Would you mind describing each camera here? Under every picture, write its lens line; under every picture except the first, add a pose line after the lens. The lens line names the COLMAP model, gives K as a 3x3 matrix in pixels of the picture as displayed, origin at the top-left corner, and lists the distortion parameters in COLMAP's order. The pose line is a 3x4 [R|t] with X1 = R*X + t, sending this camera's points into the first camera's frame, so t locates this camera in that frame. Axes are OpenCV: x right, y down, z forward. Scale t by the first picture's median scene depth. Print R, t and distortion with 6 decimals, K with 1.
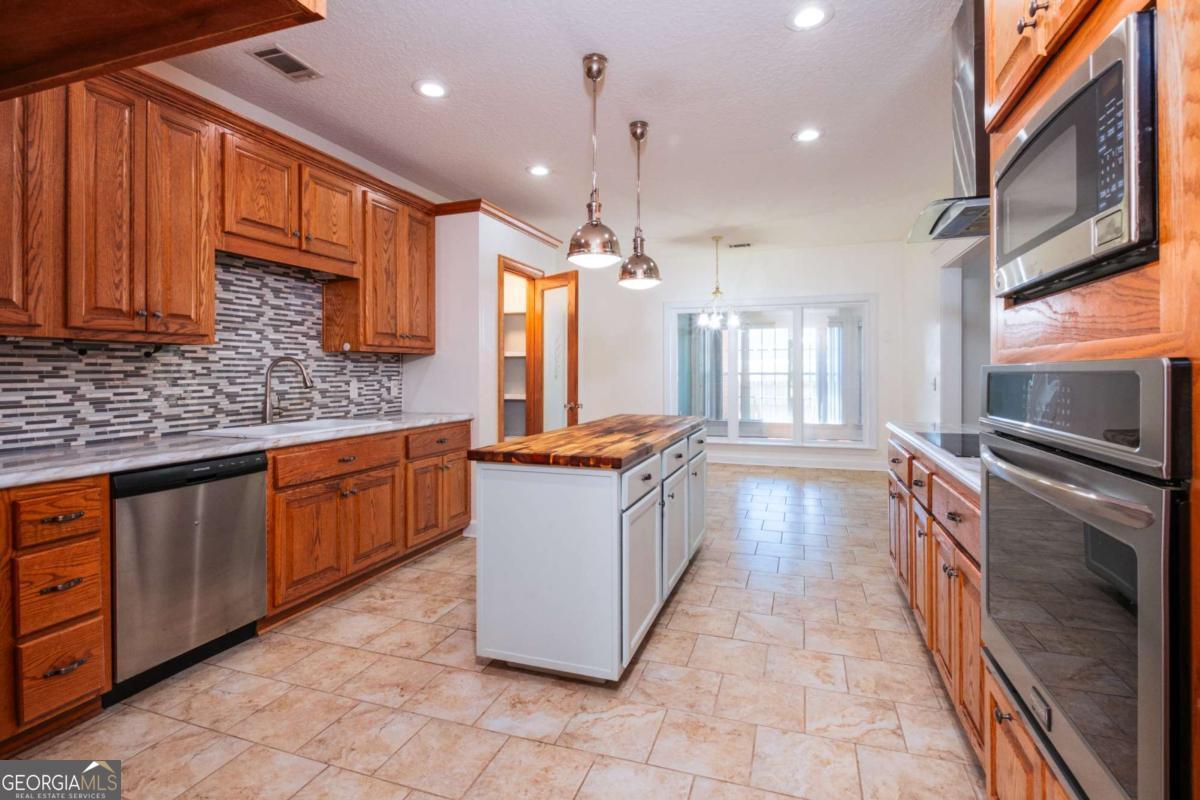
lens RADIAL K [[558.5, 0, 595.9], [0, 558.5, 372.5], [0, 0, 1]] dist [0.000311, -0.000104]
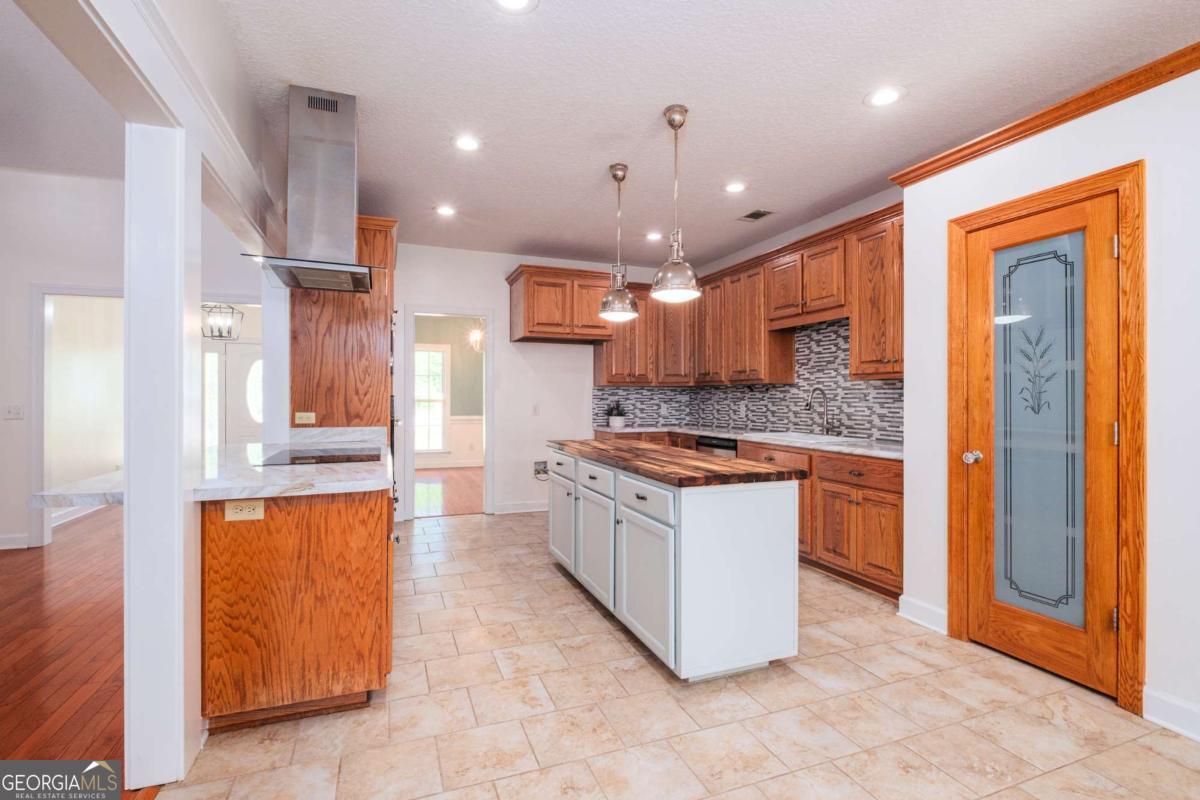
lens RADIAL K [[527.3, 0, 597.1], [0, 527.3, 402.5], [0, 0, 1]] dist [-0.001211, -0.001327]
pose [[-0.746086, 0.009858, -0.665777, 0.742496], [0.001845, 0.999917, 0.012737, -0.008757], [0.665847, 0.008275, -0.746042, 1.603687]]
